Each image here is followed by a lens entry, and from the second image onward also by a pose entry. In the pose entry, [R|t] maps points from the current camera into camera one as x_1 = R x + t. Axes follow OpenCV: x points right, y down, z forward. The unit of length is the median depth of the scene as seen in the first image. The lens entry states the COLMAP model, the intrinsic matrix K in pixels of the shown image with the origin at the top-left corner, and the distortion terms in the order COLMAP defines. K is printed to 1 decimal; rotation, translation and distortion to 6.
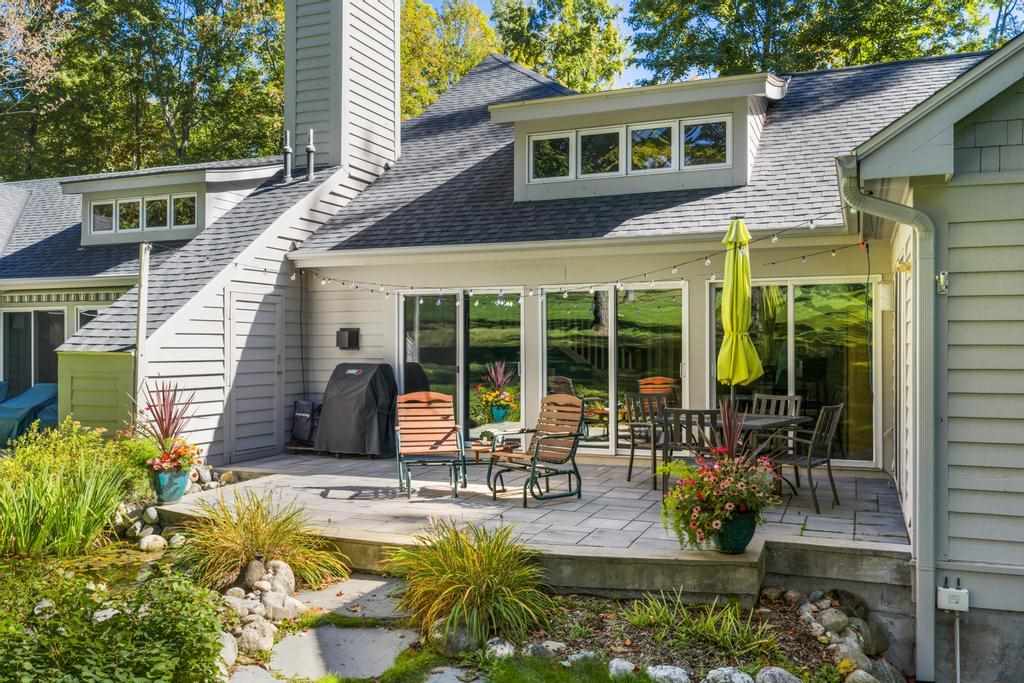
lens RADIAL K [[856.0, 0, 512.0], [0, 856.0, 341.5], [0, 0, 1]] dist [-0.000242, -0.001563]
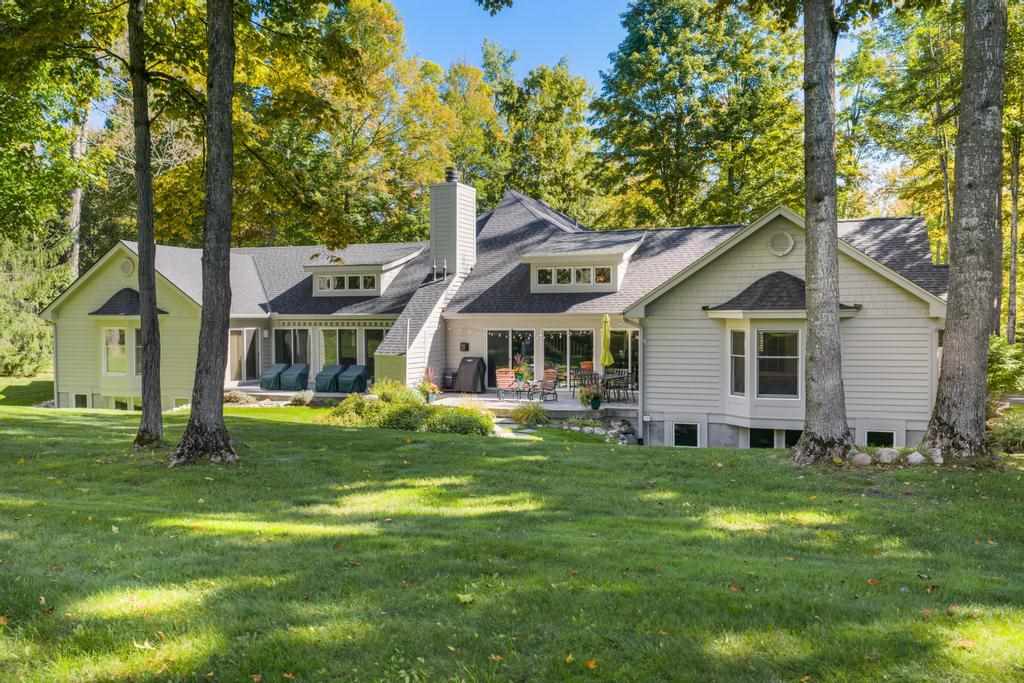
lens RADIAL K [[856.0, 0, 512.0], [0, 856.0, 341.5], [0, 0, 1]] dist [-0.000242, -0.001563]
pose [[0.999525, -0.003214, 0.030650, -0.131018], [0.002139, 0.999383, 0.035044, -0.109433], [-0.030744, -0.034962, 0.998916, -1.550931]]
